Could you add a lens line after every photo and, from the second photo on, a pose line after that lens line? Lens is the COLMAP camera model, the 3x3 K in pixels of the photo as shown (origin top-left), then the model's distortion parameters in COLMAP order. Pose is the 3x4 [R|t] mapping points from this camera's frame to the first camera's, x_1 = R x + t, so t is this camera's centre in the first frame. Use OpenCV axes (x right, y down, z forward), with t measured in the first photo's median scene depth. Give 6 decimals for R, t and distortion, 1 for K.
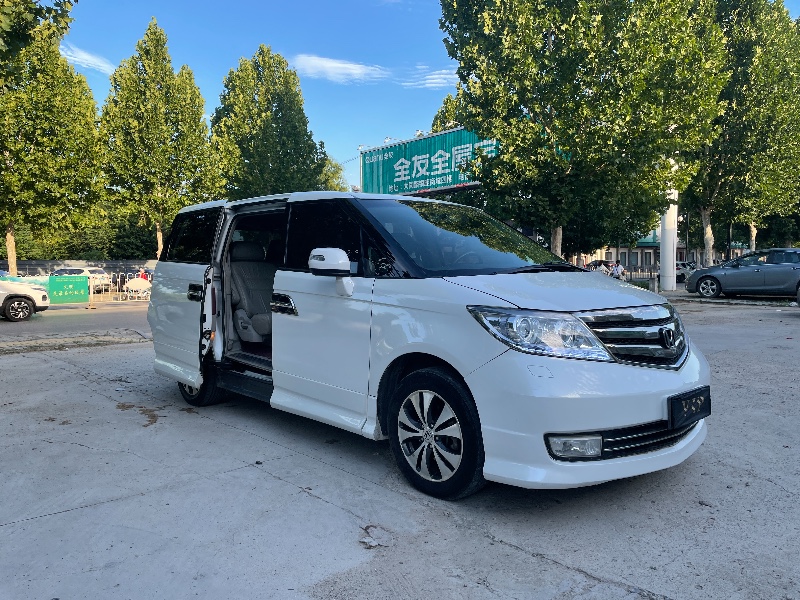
lens RADIAL K [[605.5, 0, 403.0], [0, 605.5, 296.2], [0, 0, 1]] dist [0.082427, -0.103673]
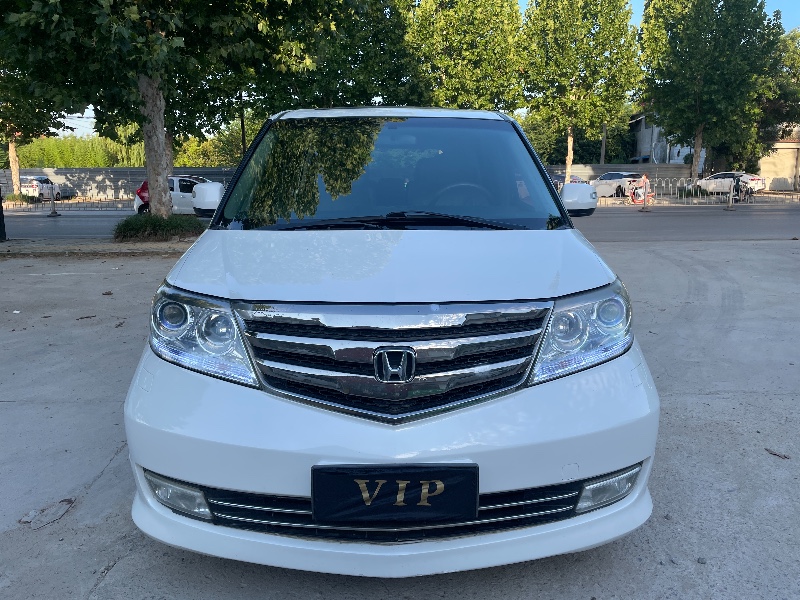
lens RADIAL K [[604.4, 0, 403.9], [0, 604.4, 308.4], [0, 0, 1]] dist [0.070399, -0.090576]
pose [[0.752267, 0.147189, -0.642207, 0.082220], [-0.032359, 0.981804, 0.187118, -0.009218], [0.658063, -0.119981, 0.743342, 0.062679]]
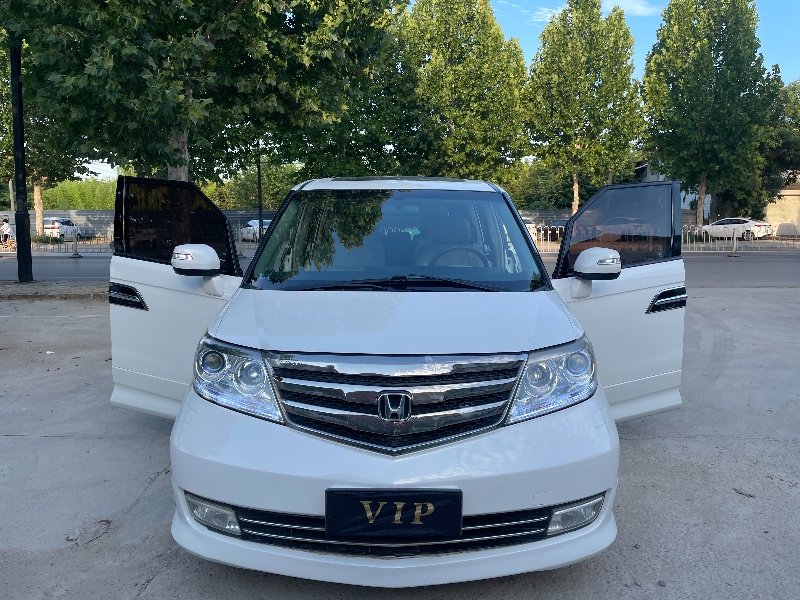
lens RADIAL K [[605.5, 0, 403.0], [0, 605.5, 296.2], [0, 0, 1]] dist [0.082427, -0.103673]
pose [[0.740219, 0.098926, -0.665049, 0.092263], [-0.040133, 0.993854, 0.103166, -0.013330], [0.671167, -0.049675, 0.739640, 0.052826]]
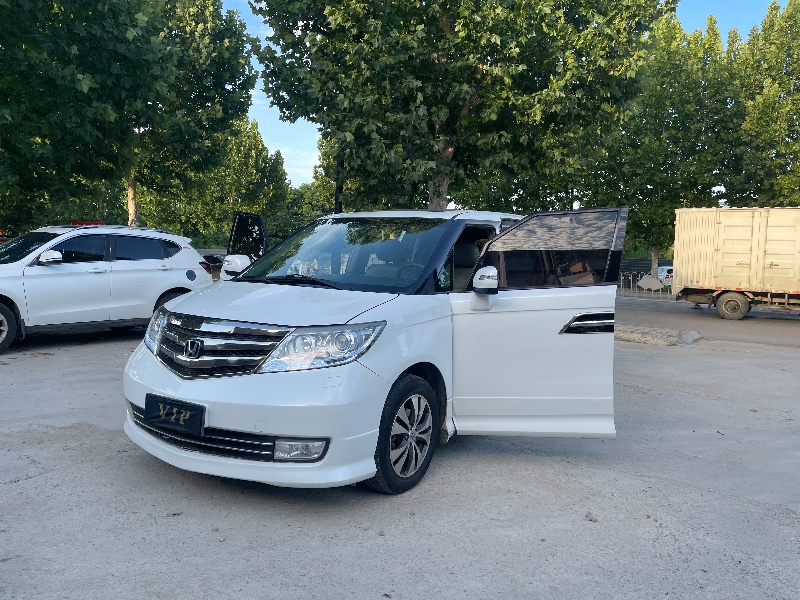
lens RADIAL K [[605.5, 0, 403.0], [0, 605.5, 296.2], [0, 0, 1]] dist [0.082427, -0.103673]
pose [[0.265479, 0.078278, -0.960934, 0.160845], [-0.078174, 0.995164, 0.059469, -0.011831], [0.960942, 0.059333, 0.270315, 0.111321]]
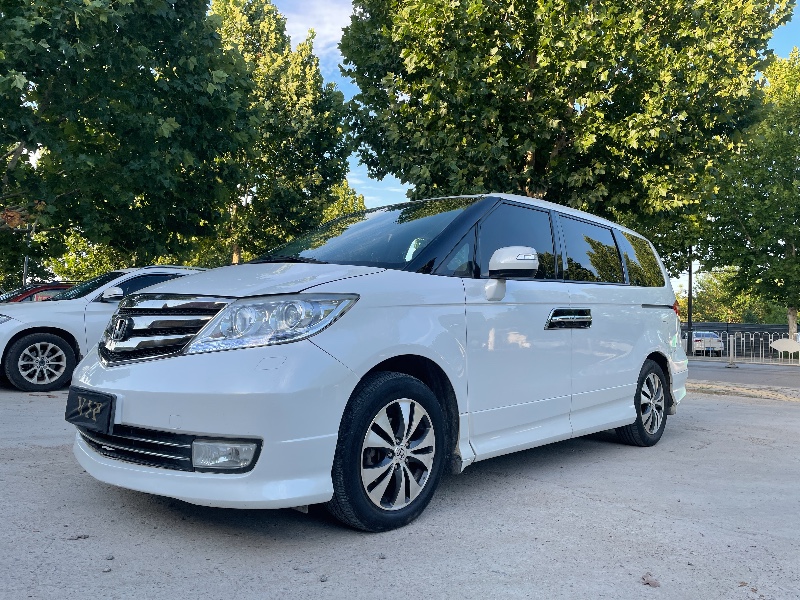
lens RADIAL K [[602.5, 0, 403.2], [0, 602.5, 313.3], [0, 0, 1]] dist [0.085502, -0.106819]
pose [[0.087398, -0.014522, -0.996068, 0.137130], [-0.074068, 0.997031, -0.021035, 0.003754], [0.993416, 0.075615, 0.086063, 0.138218]]
